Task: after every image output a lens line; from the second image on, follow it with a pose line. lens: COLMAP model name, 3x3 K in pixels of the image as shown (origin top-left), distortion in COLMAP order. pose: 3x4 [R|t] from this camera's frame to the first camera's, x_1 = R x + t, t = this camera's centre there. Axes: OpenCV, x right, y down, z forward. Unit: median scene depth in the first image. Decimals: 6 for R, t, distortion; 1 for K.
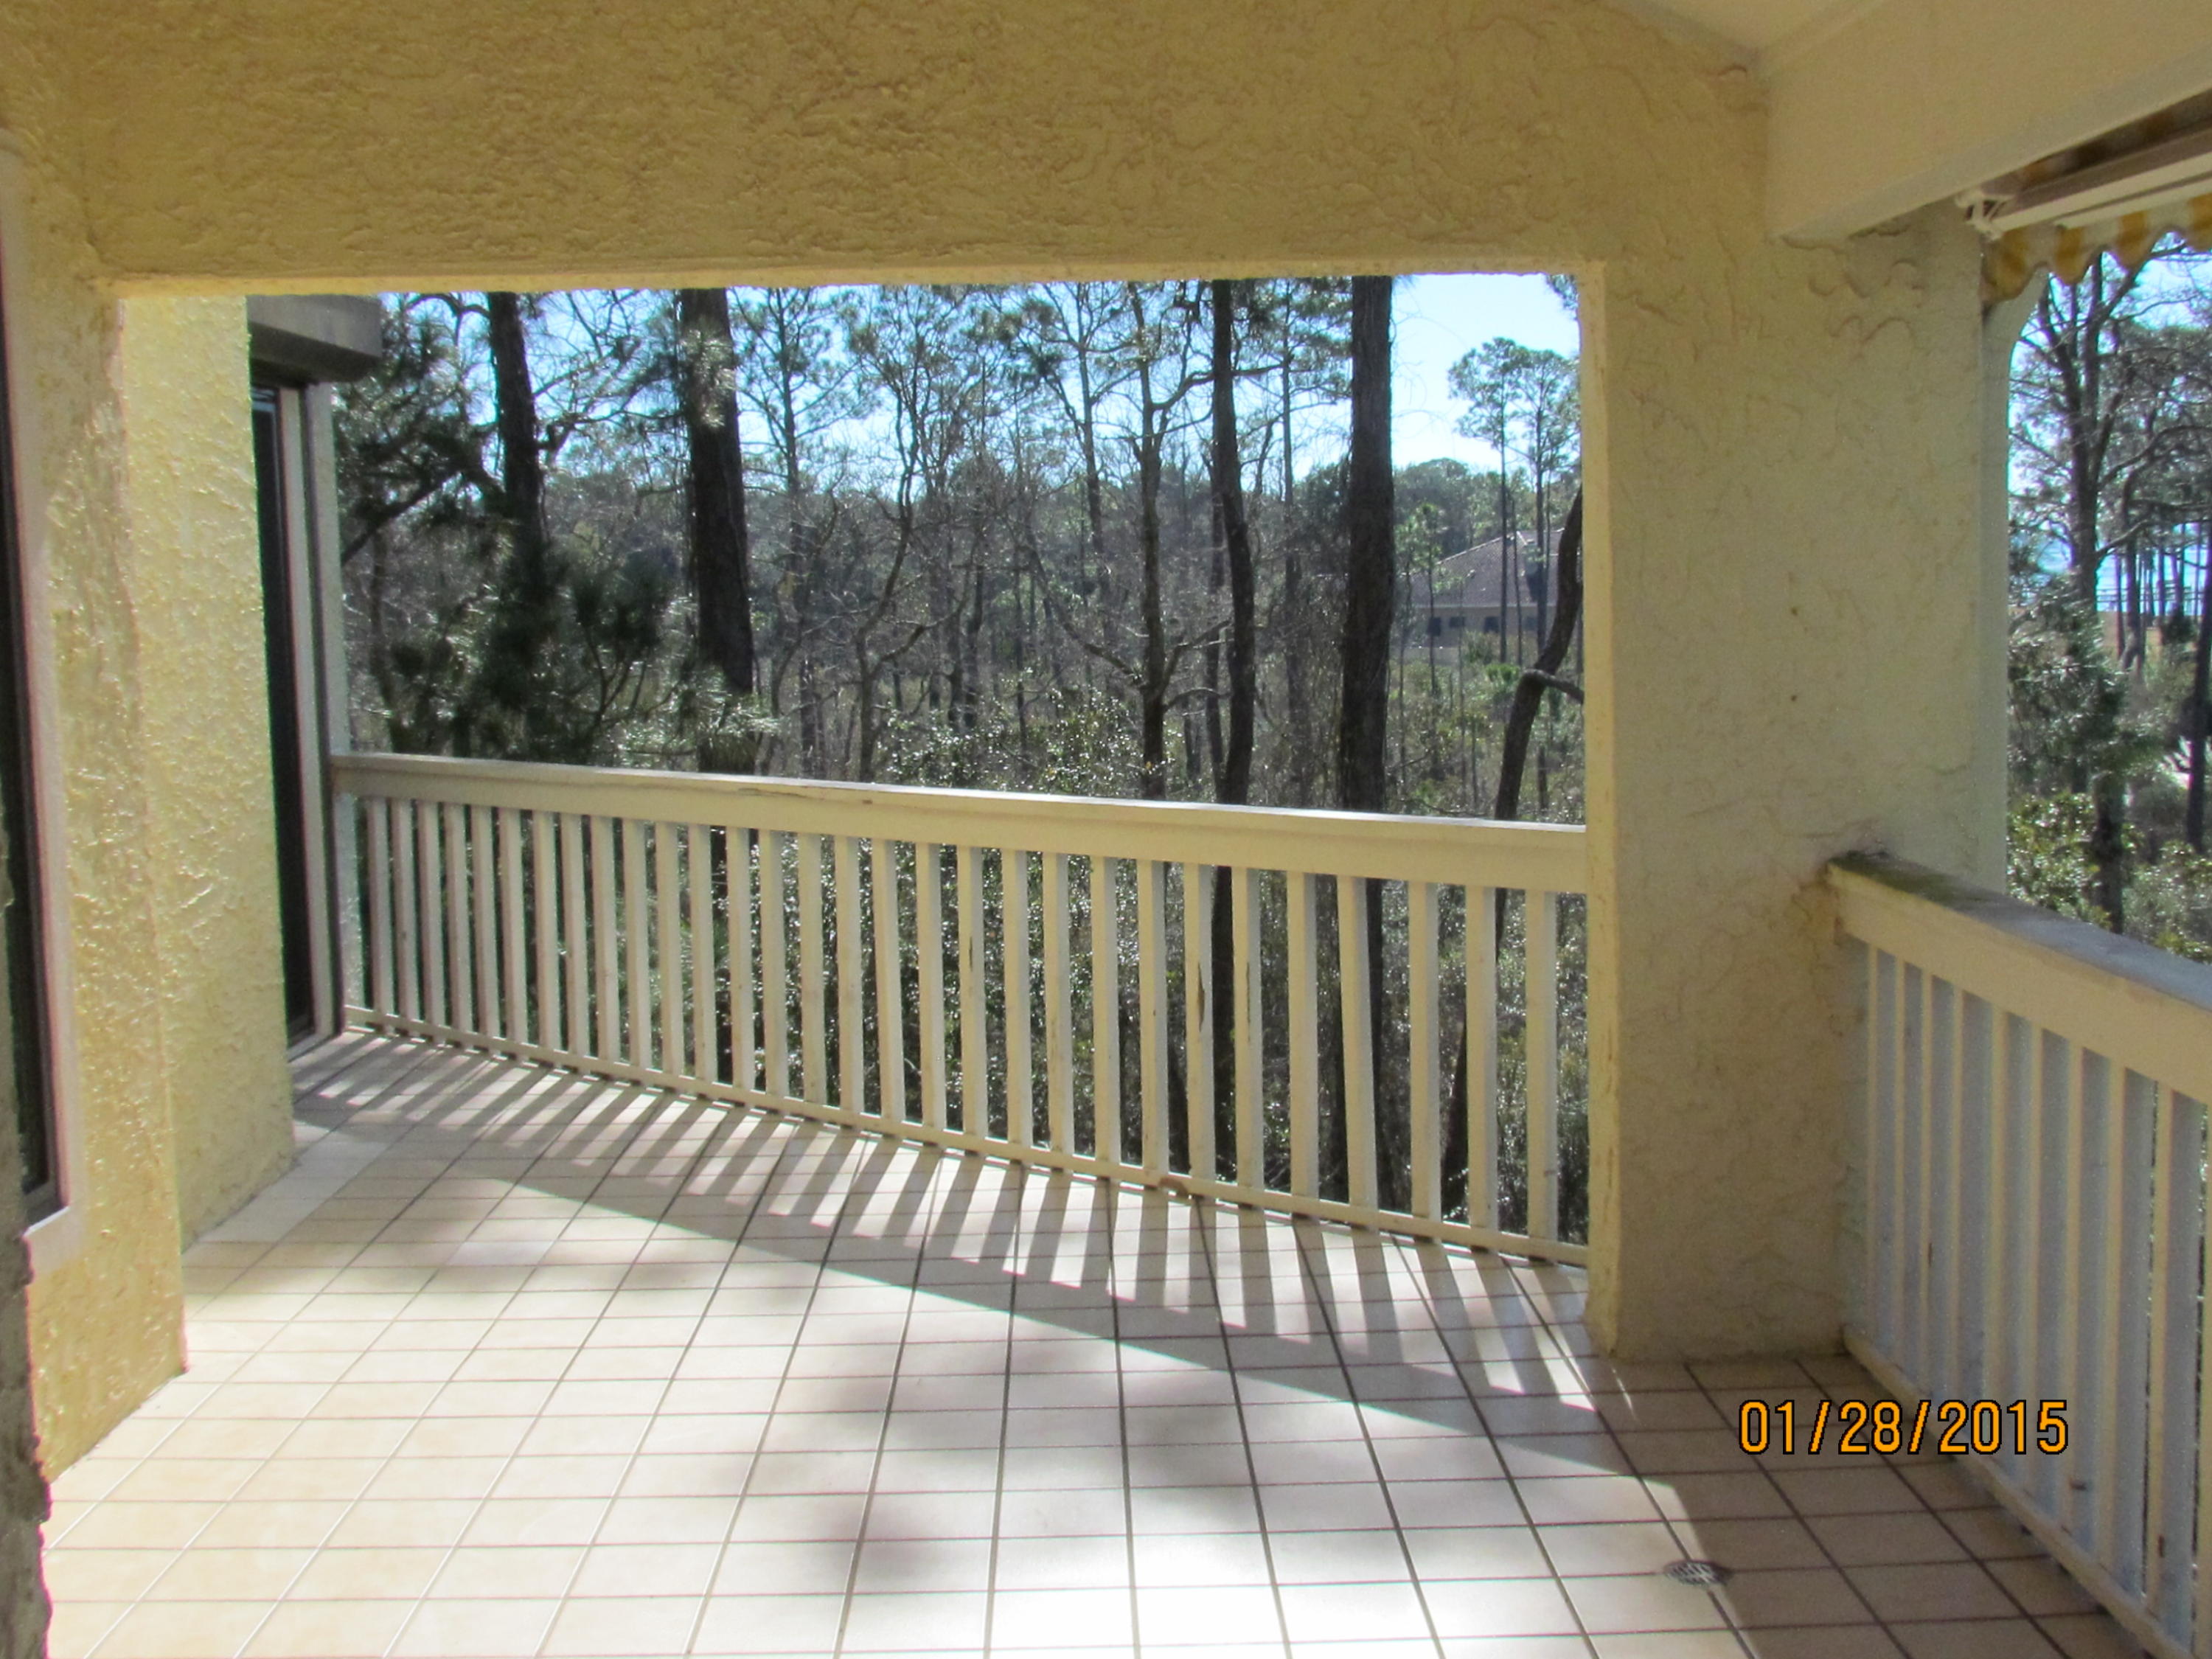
lens RADIAL K [[2640.8, 0, 1094.0], [0, 2640.8, 831.0], [0, 0, 1]] dist [-0.007247, 0.000000]
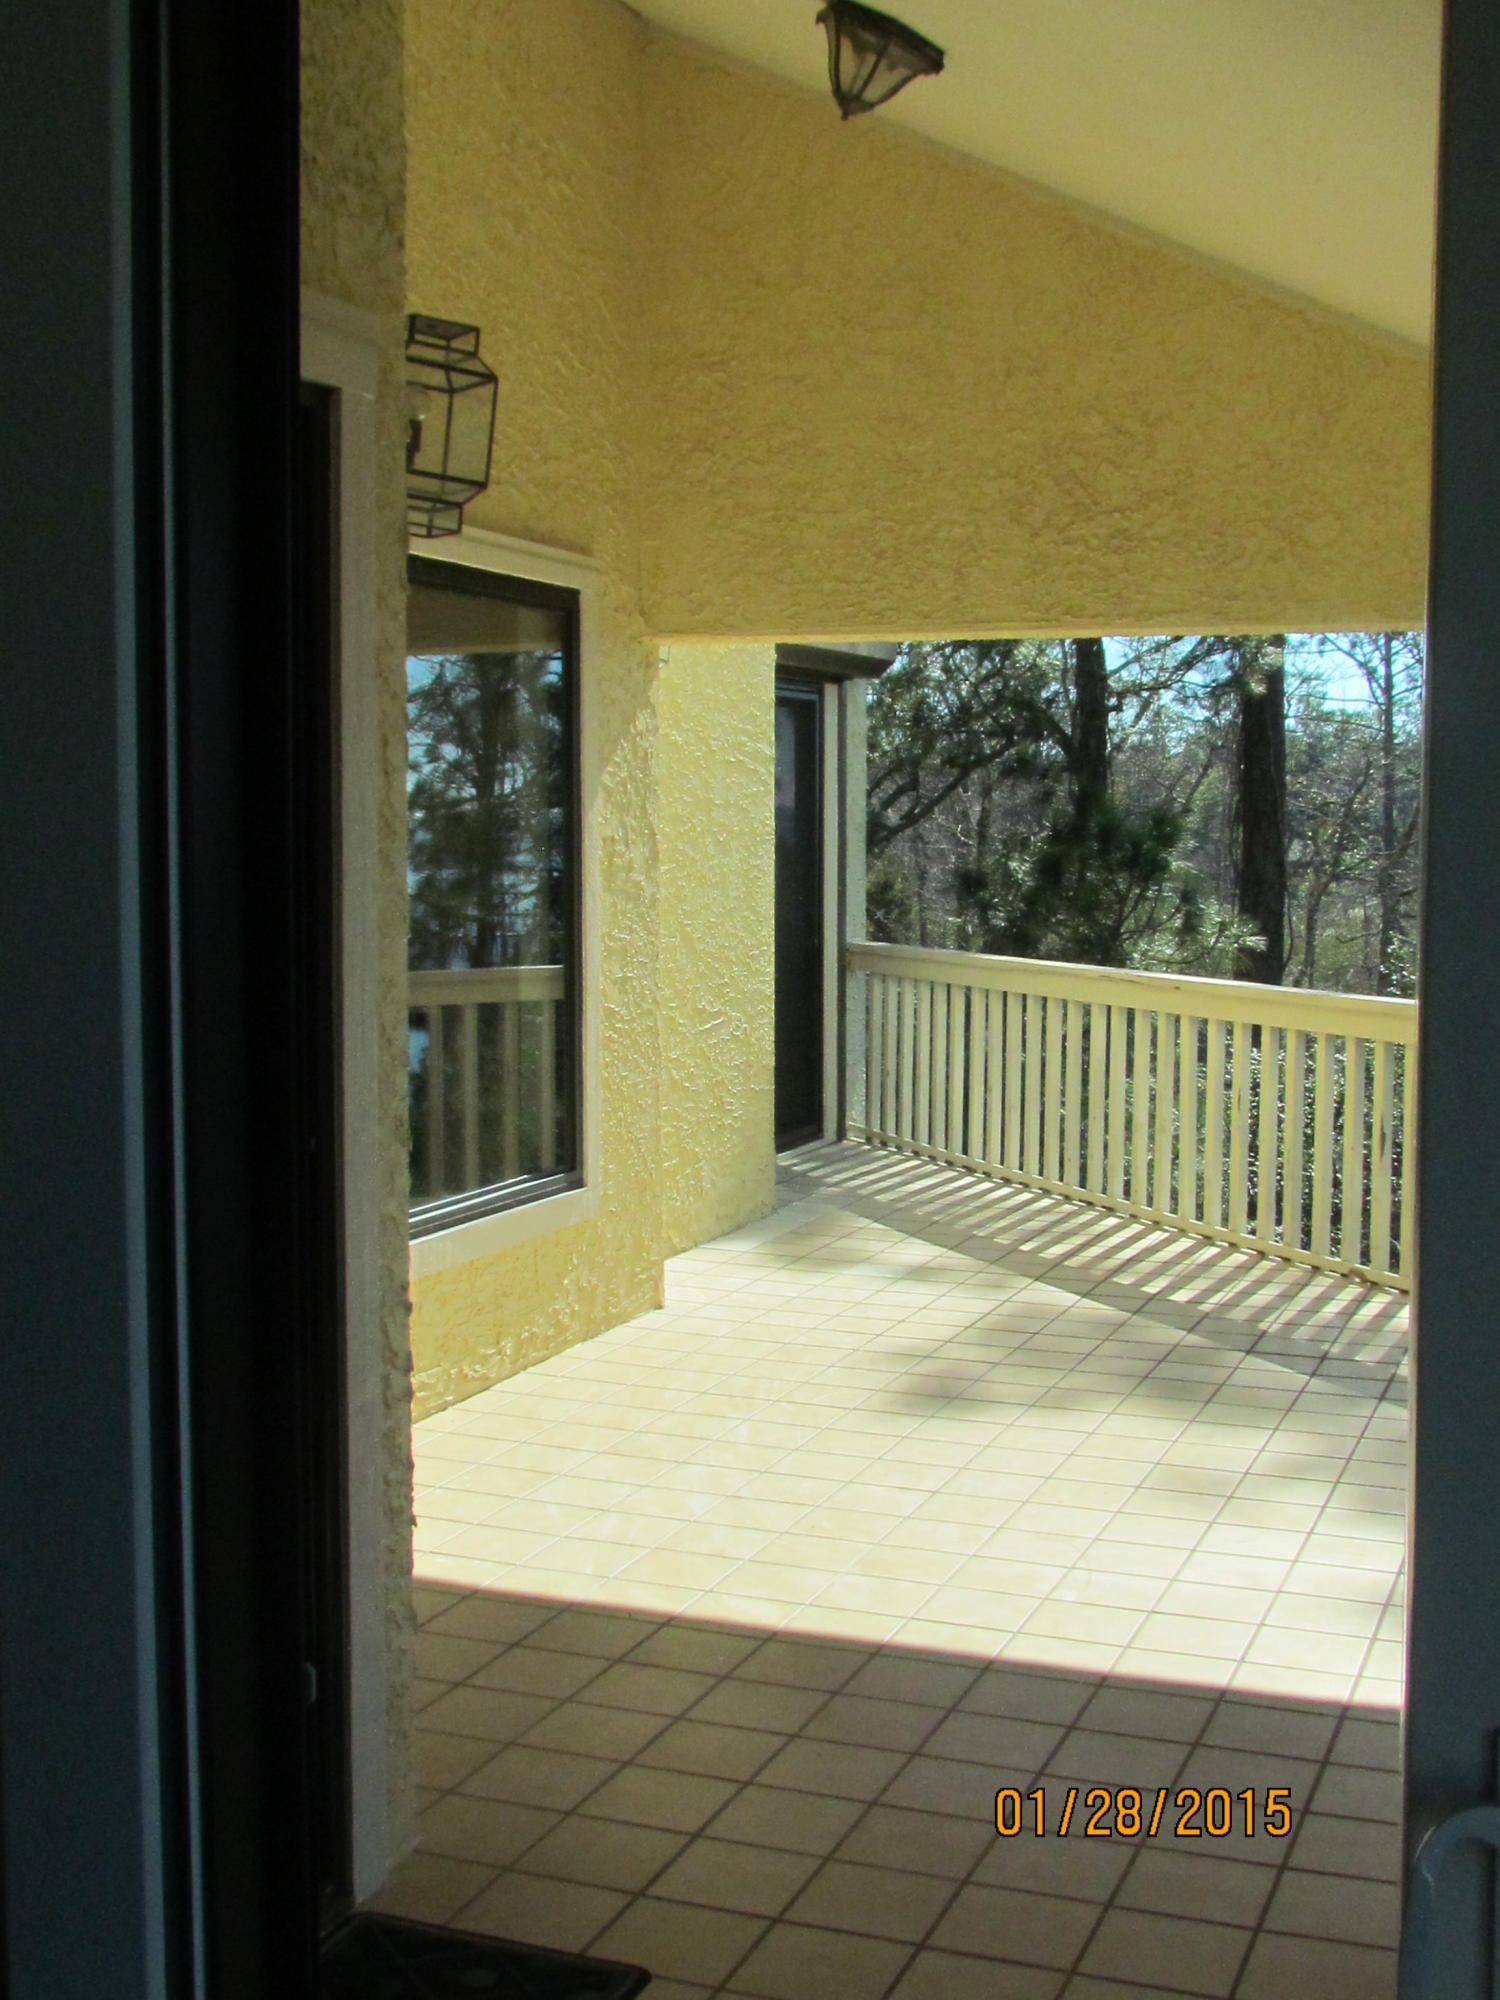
lens RADIAL K [[2387.7, 0, 758.2], [0, 2387.7, 999.0], [0, 0, 1]] dist [-0.007247, 0.000000]
pose [[0.925938, 0.055538, -0.373570, 0.262649], [-0.062401, 0.998031, -0.006294, 0.023494], [0.372485, 0.029139, 0.927581, -0.361706]]
